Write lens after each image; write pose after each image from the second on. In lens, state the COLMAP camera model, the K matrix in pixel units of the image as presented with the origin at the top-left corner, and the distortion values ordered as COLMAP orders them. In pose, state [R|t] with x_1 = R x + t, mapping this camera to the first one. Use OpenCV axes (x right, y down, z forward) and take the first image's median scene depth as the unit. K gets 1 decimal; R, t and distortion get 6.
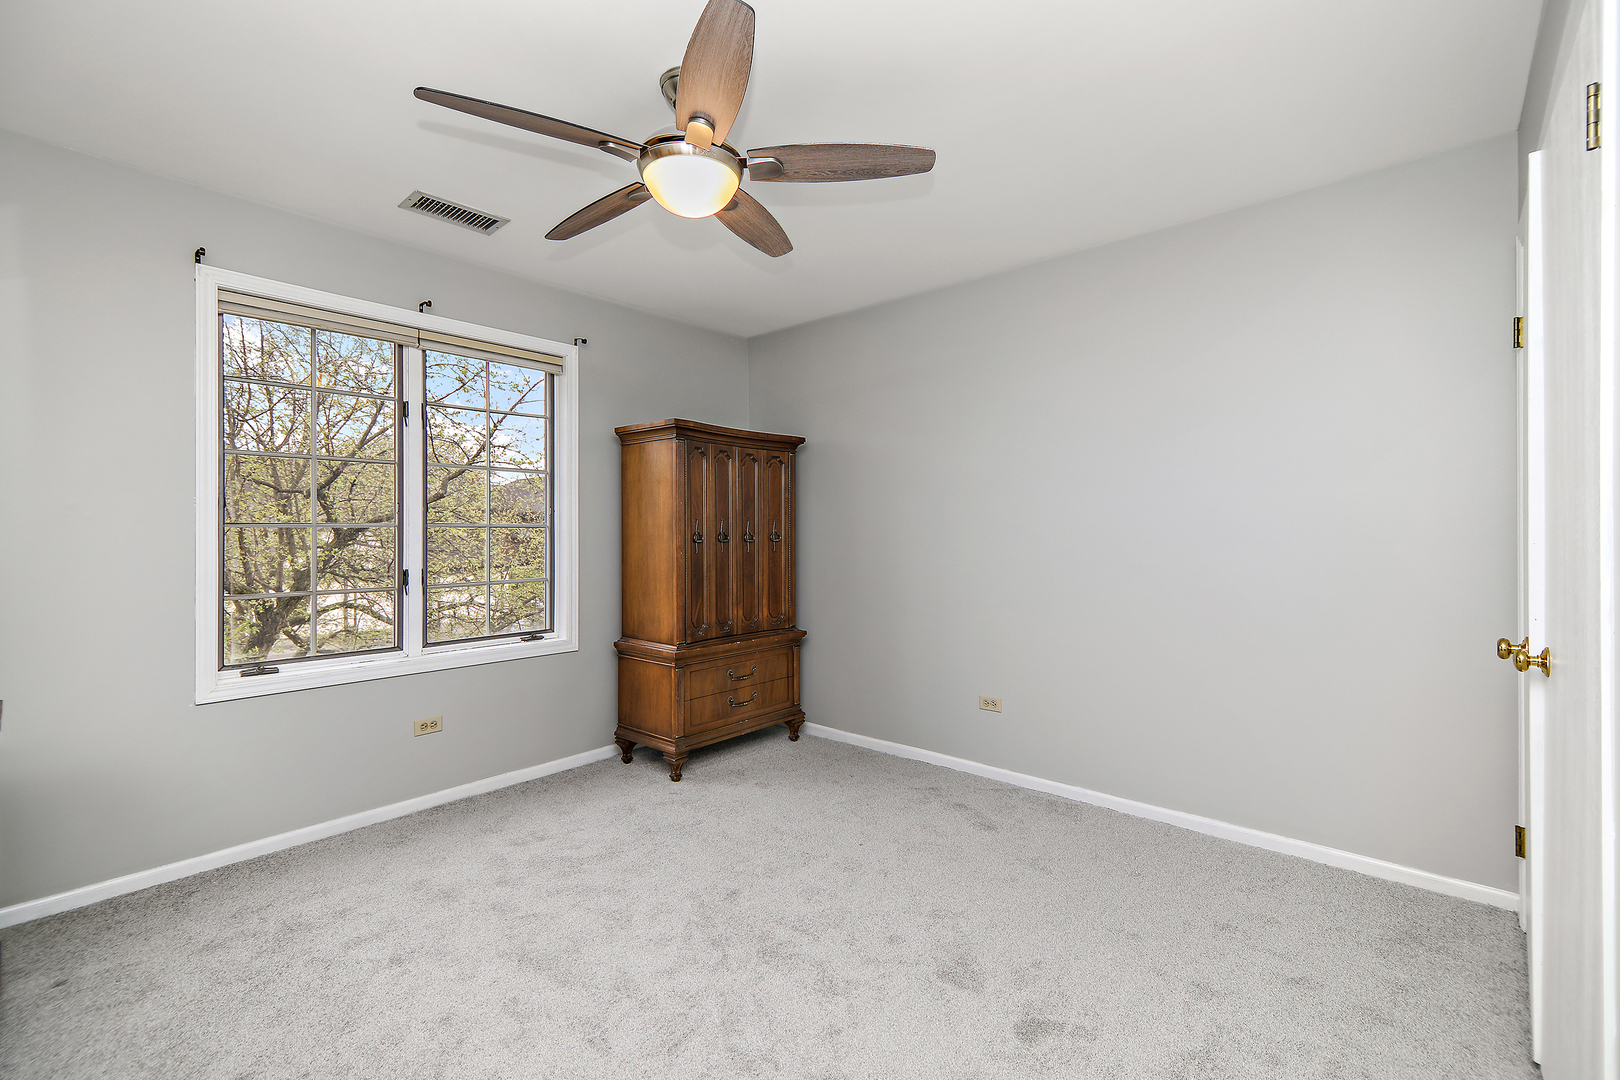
lens RADIAL K [[721.2, 0, 810.0], [0, 721.2, 540.0], [0, 0, 1]] dist [0.008682, 0.000587]
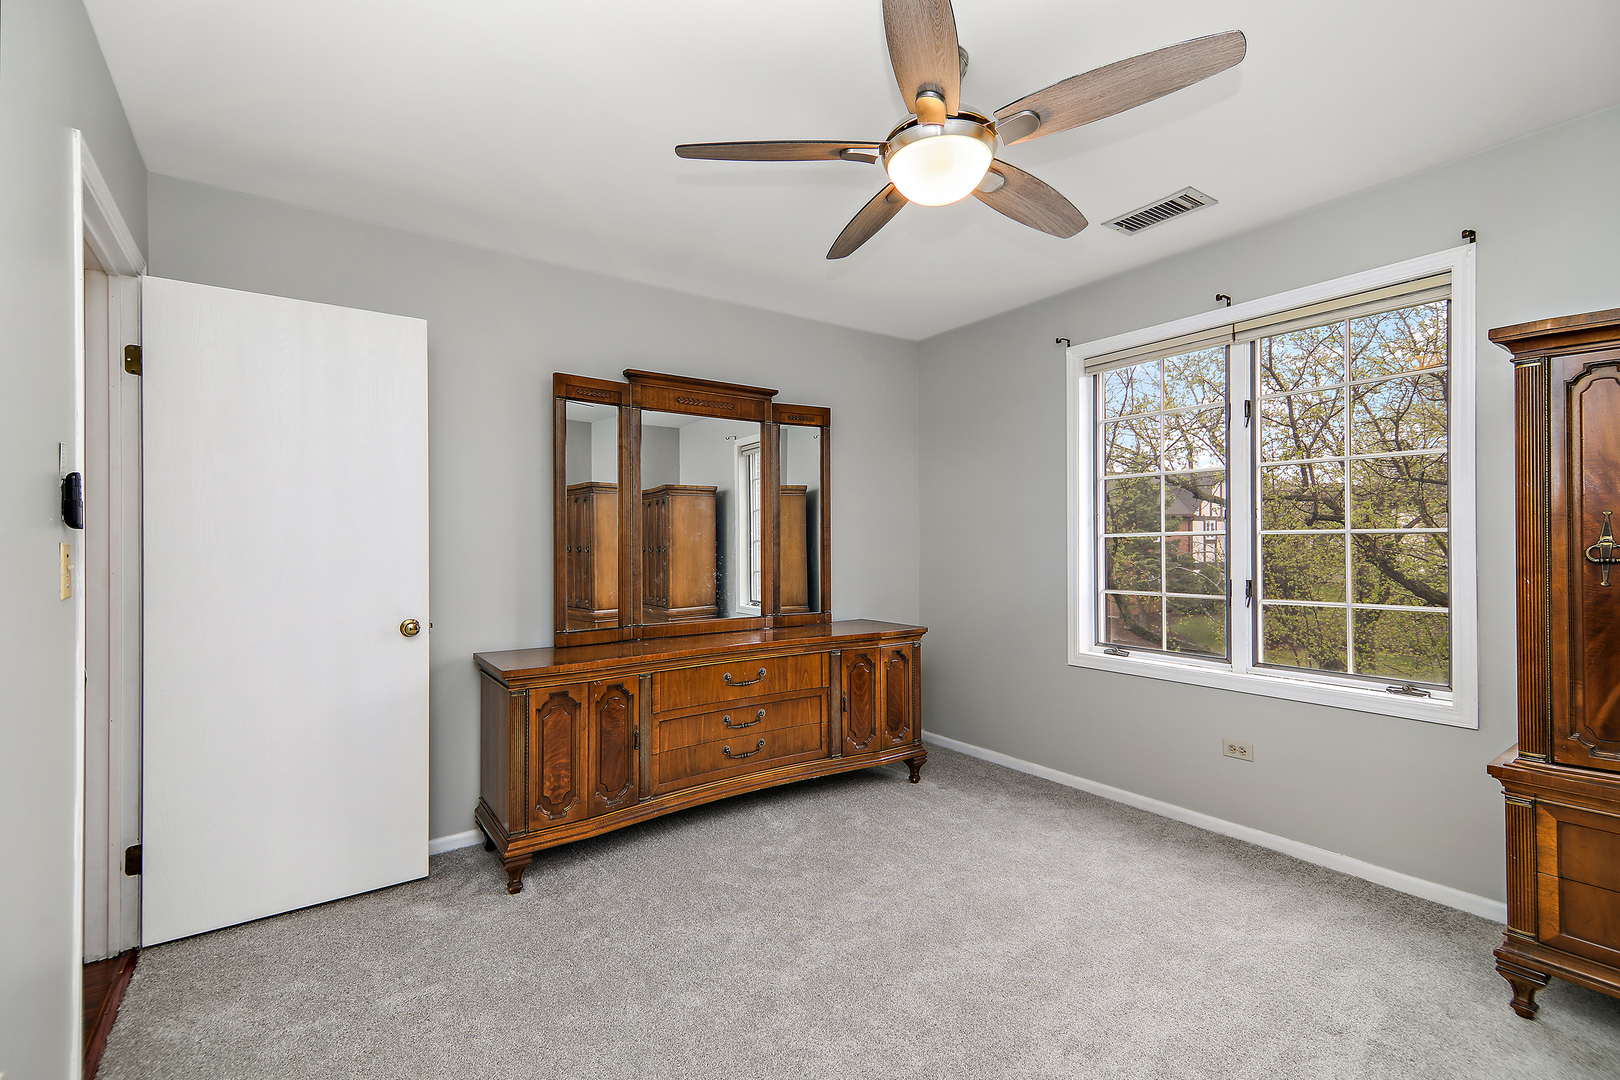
lens RADIAL K [[721.2, 0, 810.0], [0, 721.2, 540.0], [0, 0, 1]] dist [0.008682, 0.000587]
pose [[-0.243268, -0.001287, -0.969958, 0.562399], [-0.005215, 0.999986, -0.000019, -0.008613], [0.969945, 0.005054, -0.243272, 0.776722]]
